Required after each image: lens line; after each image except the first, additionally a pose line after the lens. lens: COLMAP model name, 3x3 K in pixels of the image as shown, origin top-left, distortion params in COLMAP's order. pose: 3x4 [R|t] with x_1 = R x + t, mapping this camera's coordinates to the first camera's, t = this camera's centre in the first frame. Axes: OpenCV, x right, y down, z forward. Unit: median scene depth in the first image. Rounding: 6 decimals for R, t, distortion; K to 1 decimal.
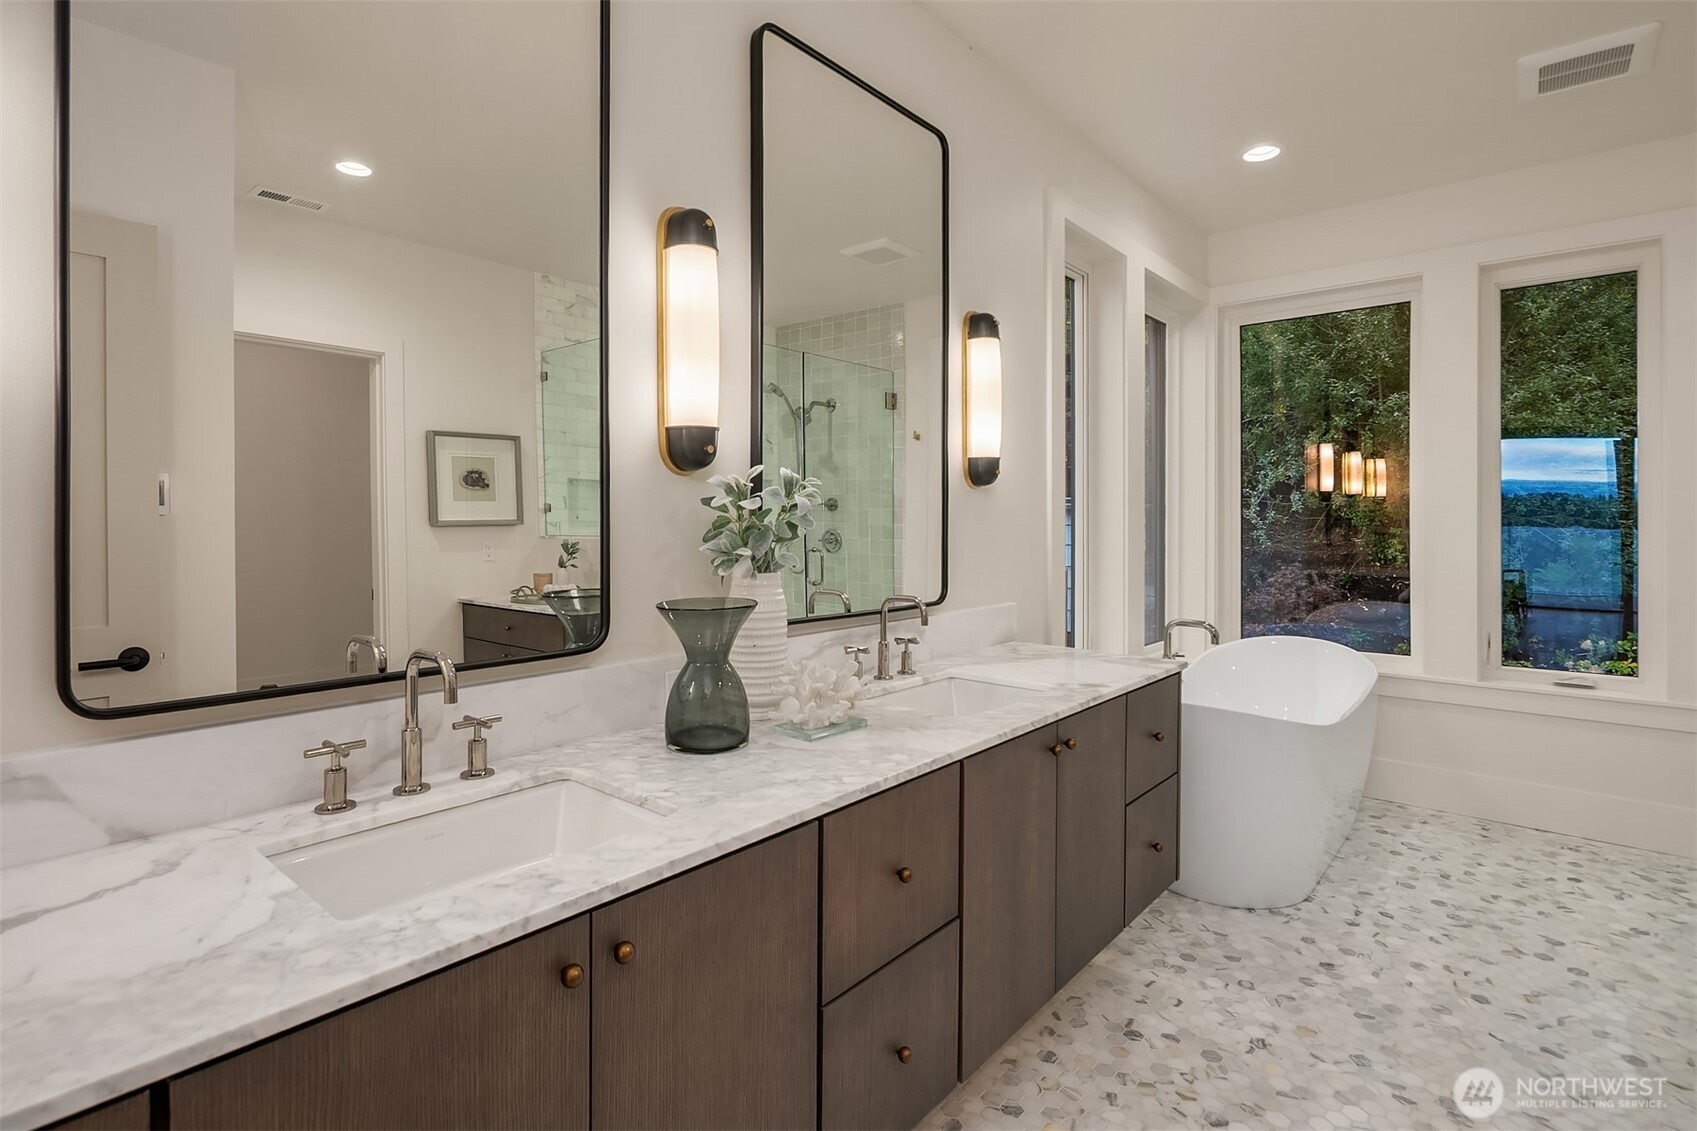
lens RADIAL K [[828.8, 0, 845.1], [0, 828.8, 524.9], [0, 0, 1]] dist [0.003637, -0.004433]
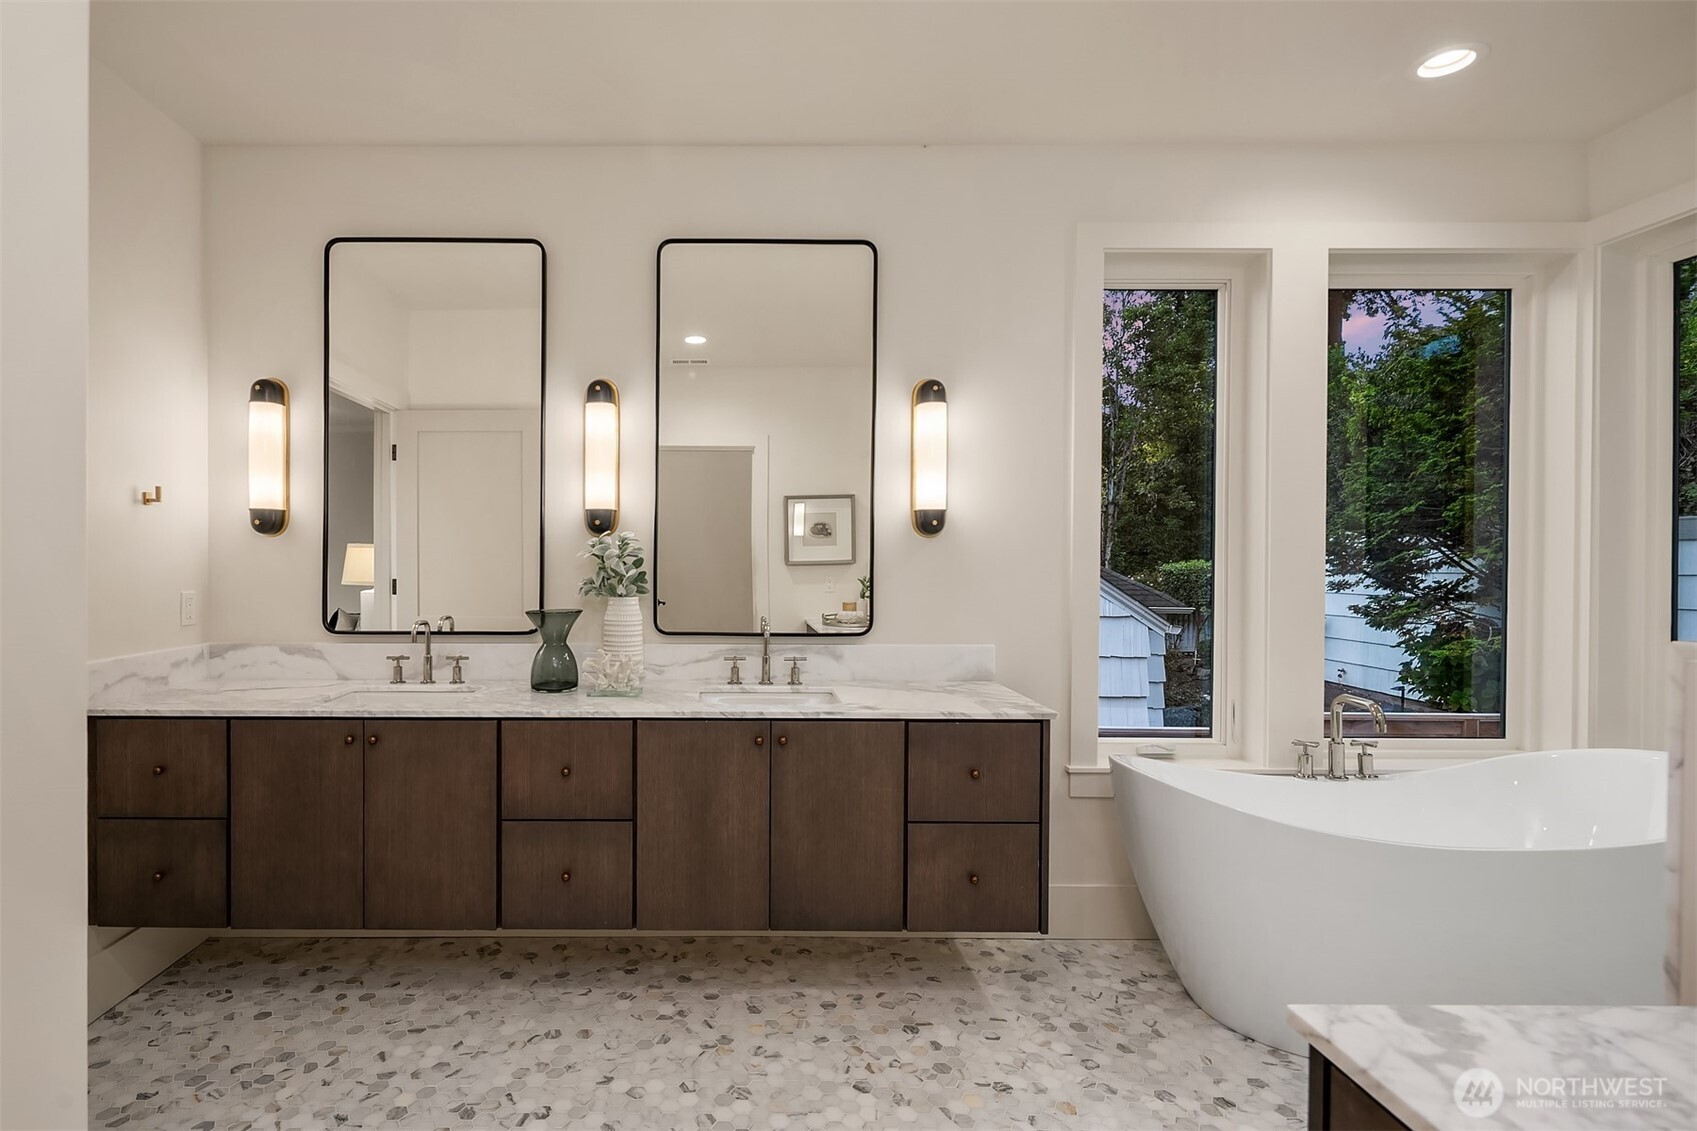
lens RADIAL K [[838.6, 0, 740.2], [0, 838.6, 550.9], [0, 0, 1]] dist [0.001117, -0.000662]
pose [[0.652740, -0.003111, -0.757576, 0.697821], [-0.007126, 0.999922, -0.010246, -0.009860], [0.757548, 0.012087, 0.652667, 0.055009]]
